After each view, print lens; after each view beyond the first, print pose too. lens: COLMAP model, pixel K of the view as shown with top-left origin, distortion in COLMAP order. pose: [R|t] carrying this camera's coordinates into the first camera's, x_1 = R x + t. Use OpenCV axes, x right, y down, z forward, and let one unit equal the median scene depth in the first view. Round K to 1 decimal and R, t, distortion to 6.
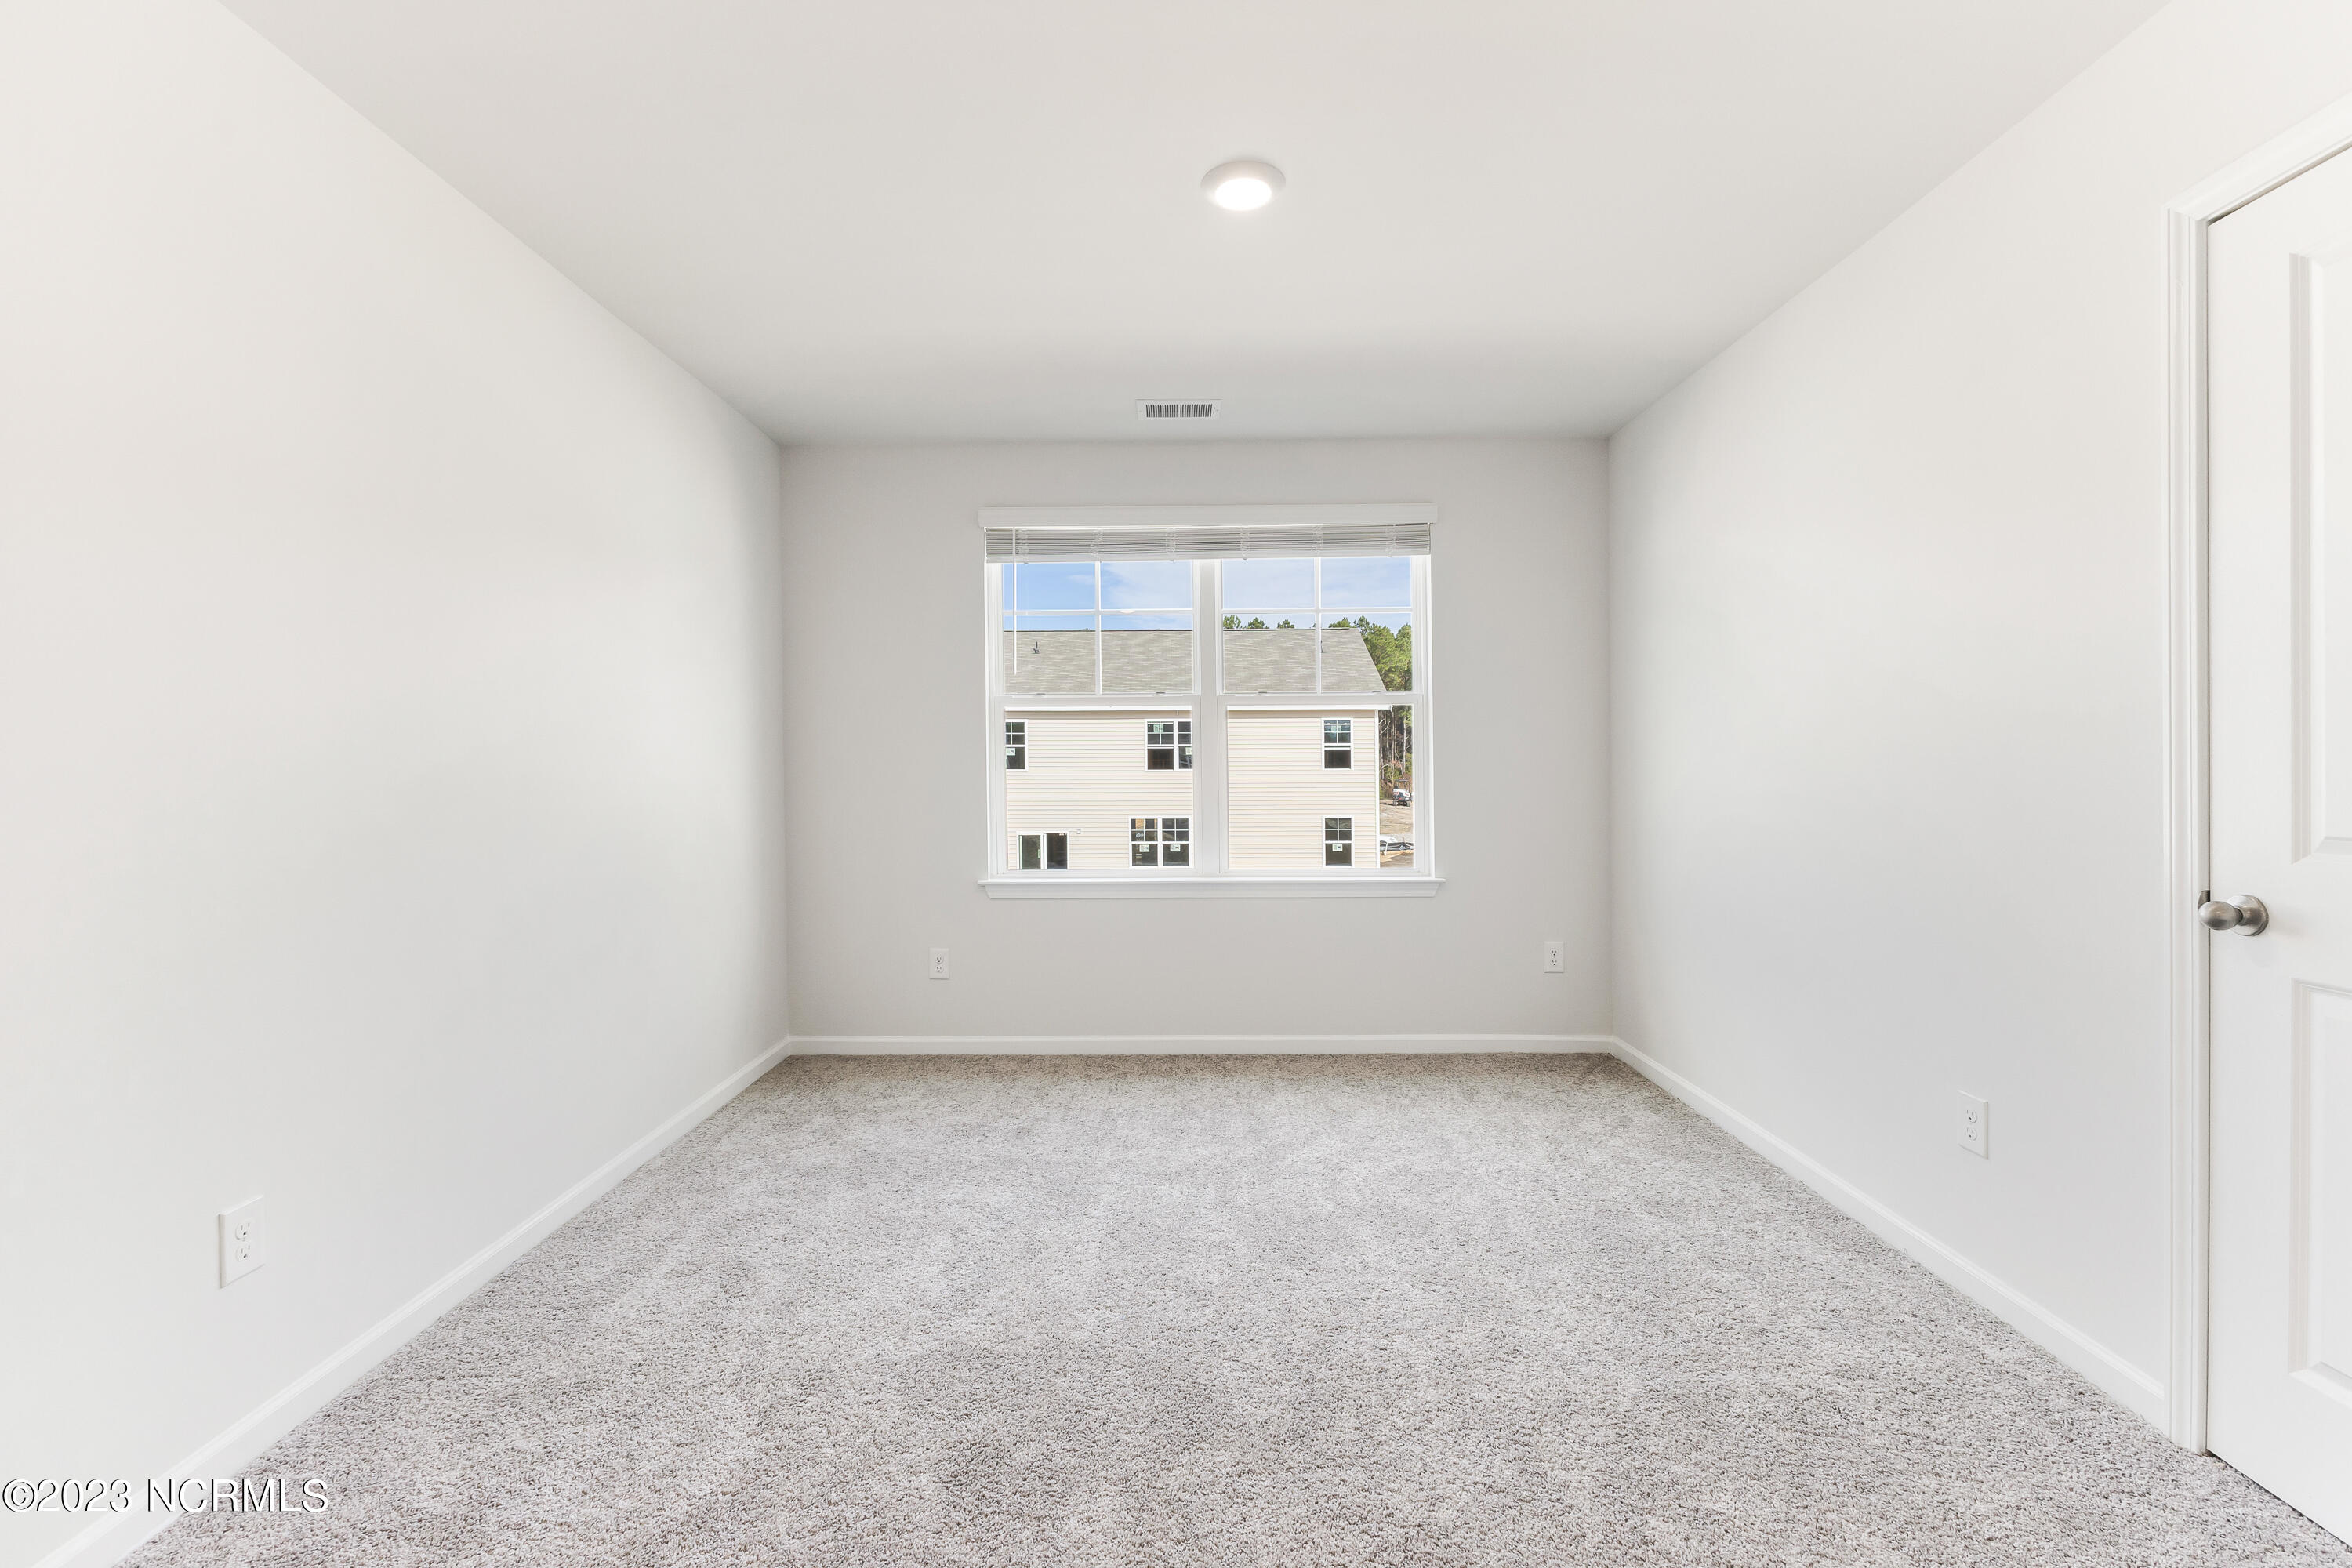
lens RADIAL K [[1022.5, 0, 1175.4], [0, 1022.5, 760.2], [0, 0, 1]] dist [0.011136, 0.004938]
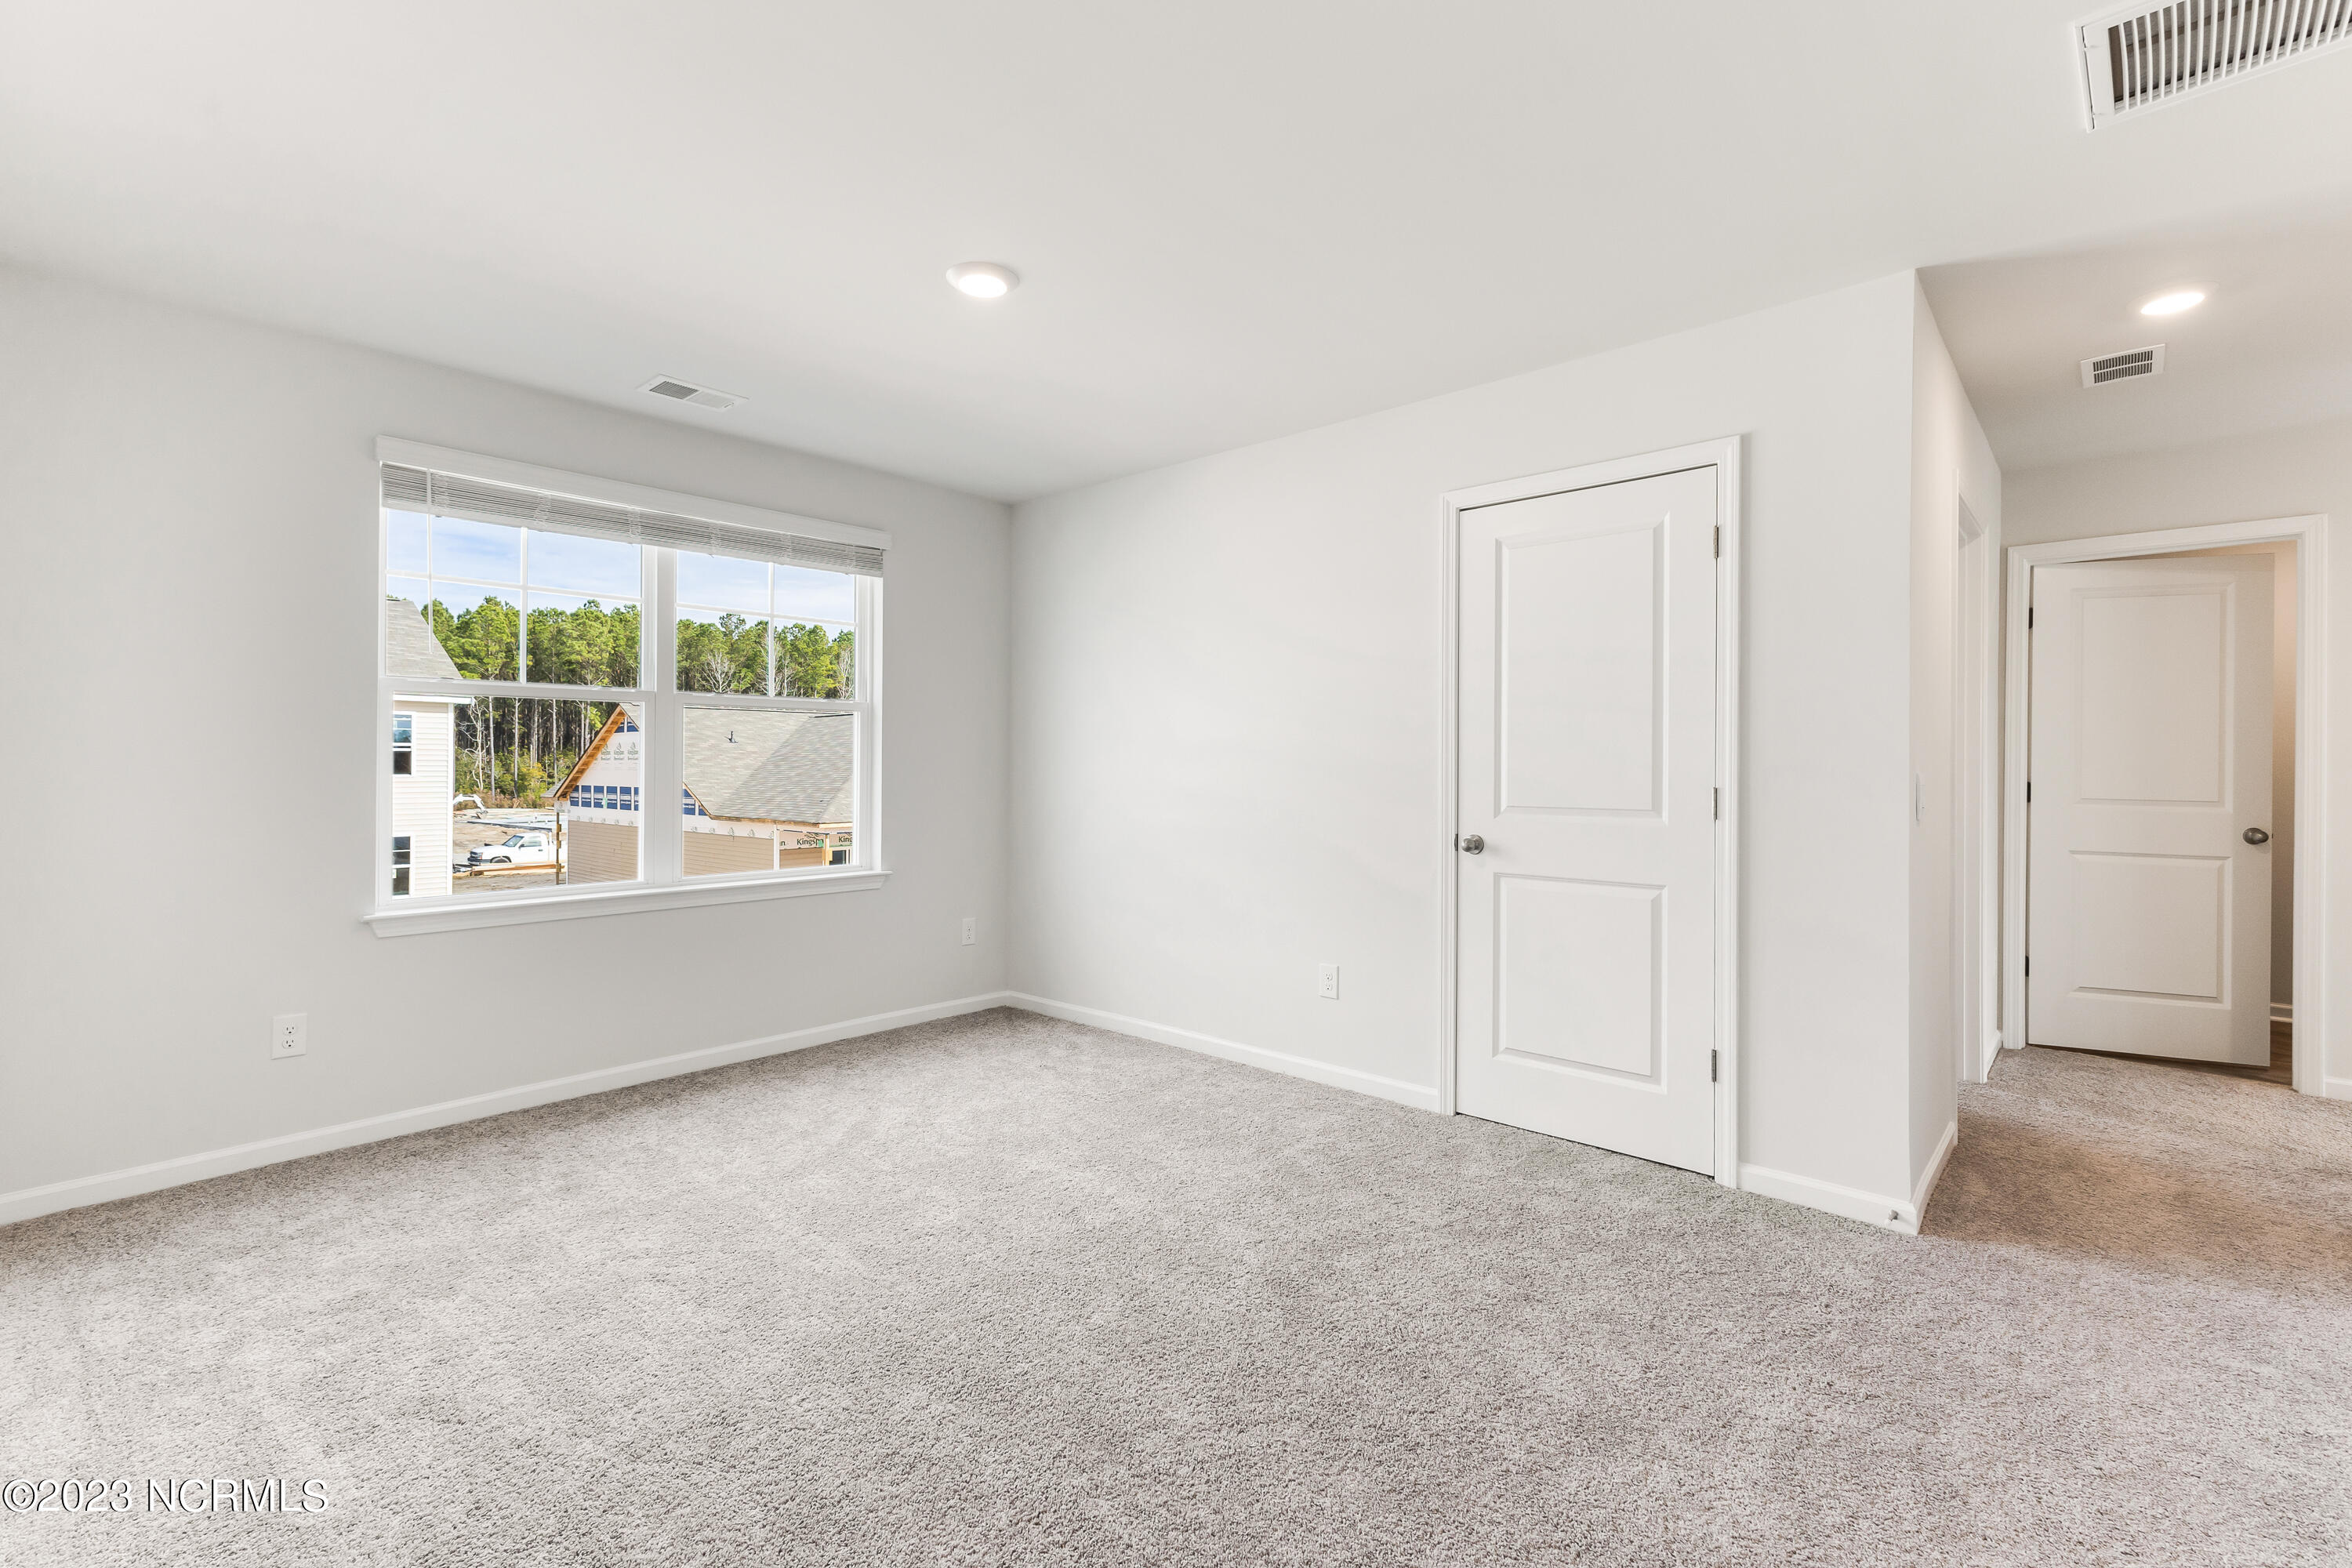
lens RADIAL K [[1022.5, 0, 1193.7], [0, 1022.5, 753.6], [0, 0, 1]] dist [0.011136, 0.004938]
pose [[0.672138, 0.015144, 0.740271, -0.427630], [-0.009640, 0.999885, -0.011703, -0.002750], [-0.740363, 0.000730, 0.672207, 0.016874]]
